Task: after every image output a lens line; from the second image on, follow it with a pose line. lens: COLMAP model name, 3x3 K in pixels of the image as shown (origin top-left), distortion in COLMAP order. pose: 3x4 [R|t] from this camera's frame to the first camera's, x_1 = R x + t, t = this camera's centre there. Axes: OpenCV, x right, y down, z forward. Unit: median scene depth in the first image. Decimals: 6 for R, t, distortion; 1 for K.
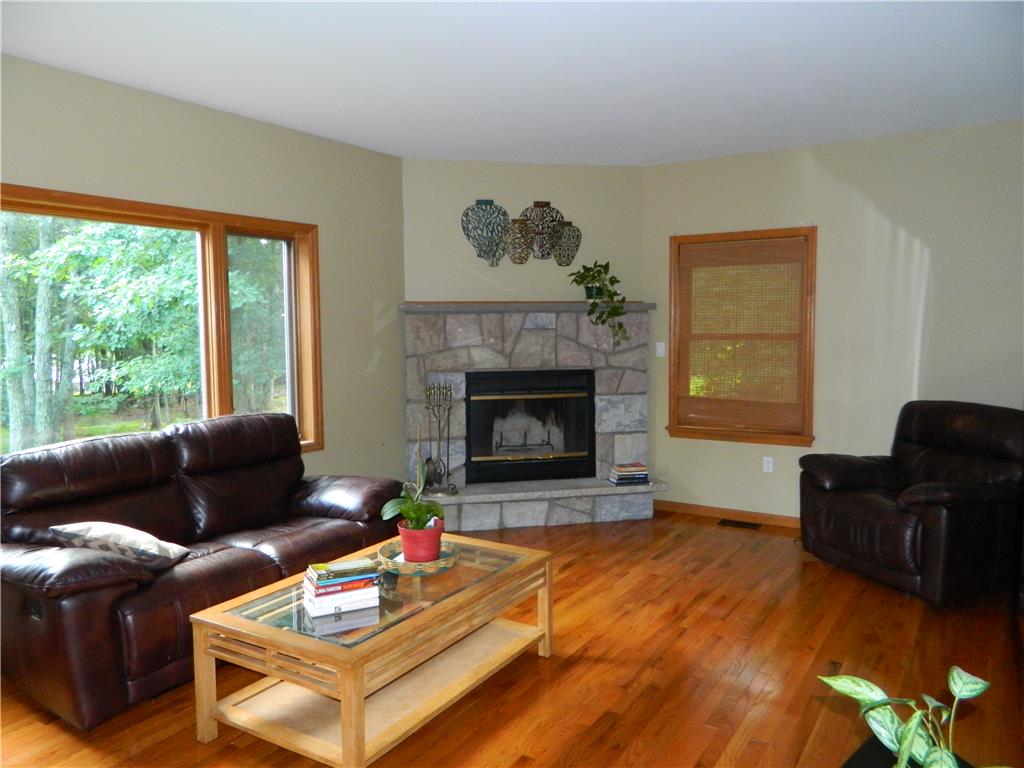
lens RADIAL K [[763.6, 0, 516.5], [0, 763.6, 382.3], [0, 0, 1]] dist [0.005269, 0.003035]
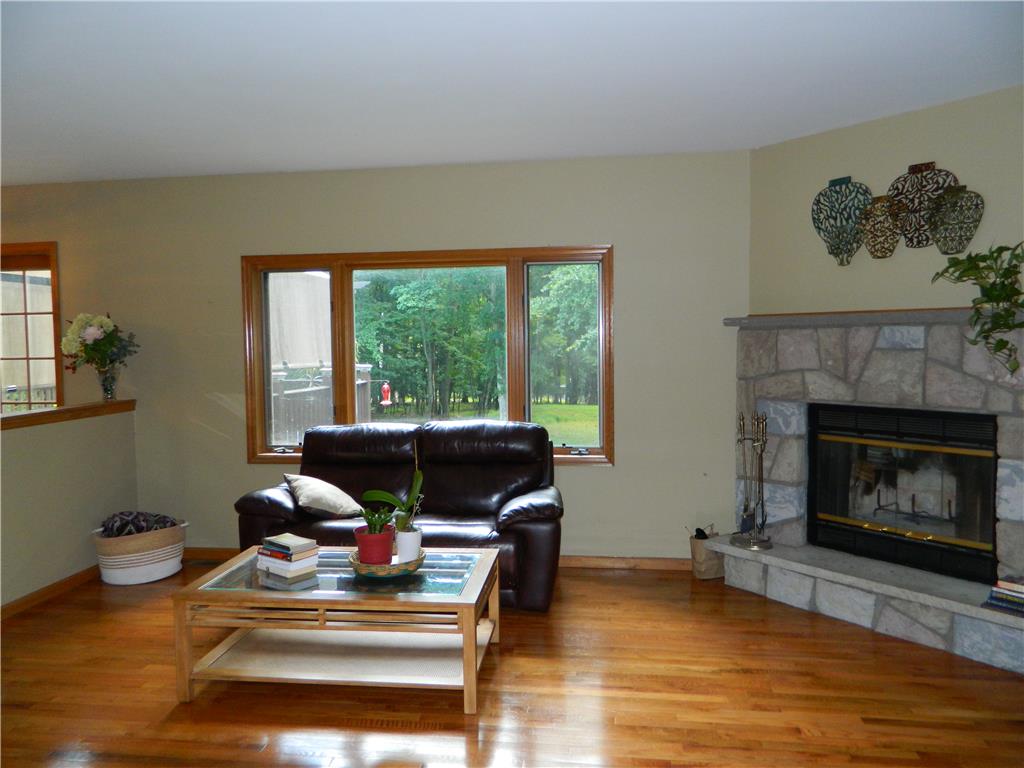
lens RADIAL K [[763.6, 0, 513.8], [0, 763.6, 383.5], [0, 0, 1]] dist [0.005269, 0.003035]
pose [[0.422338, 0.055727, -0.904724, 0.519187], [-0.064139, 0.997444, 0.031498, -0.038264], [0.904166, 0.044725, 0.424833, 0.390779]]
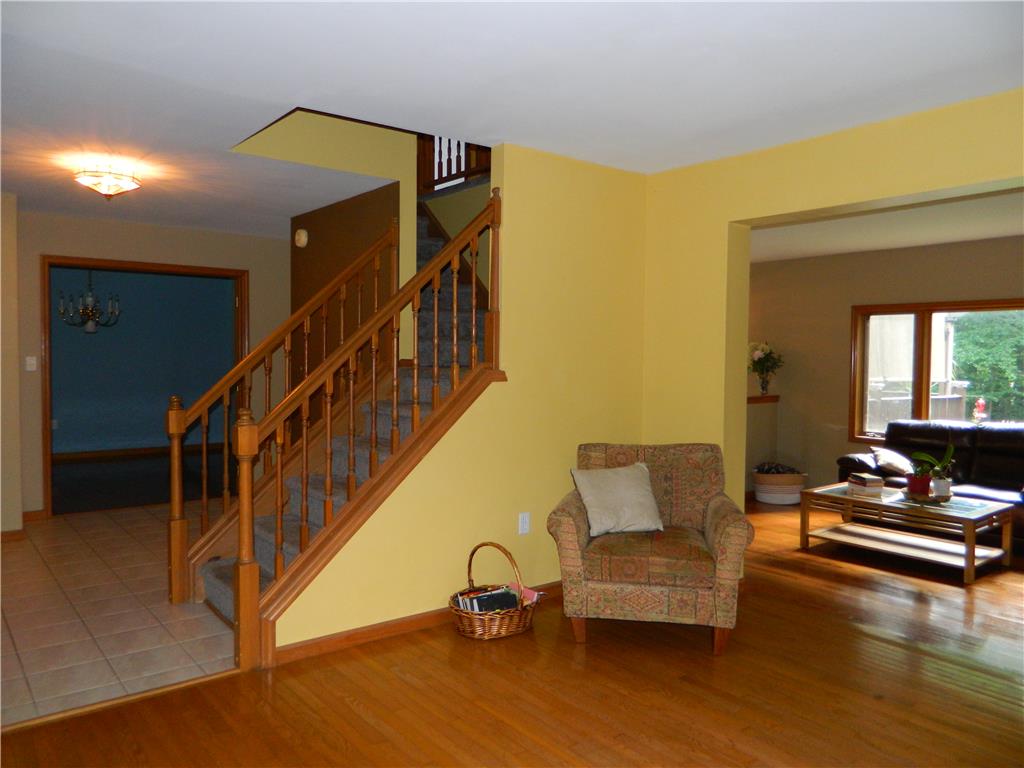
lens RADIAL K [[763.6, 0, 510.2], [0, 763.6, 380.6], [0, 0, 1]] dist [0.005269, 0.003035]
pose [[-0.329322, 0.038455, -0.943434, 0.963689], [-0.080402, 0.994399, 0.068598, -0.047040], [0.940788, 0.098445, -0.324386, 0.364319]]
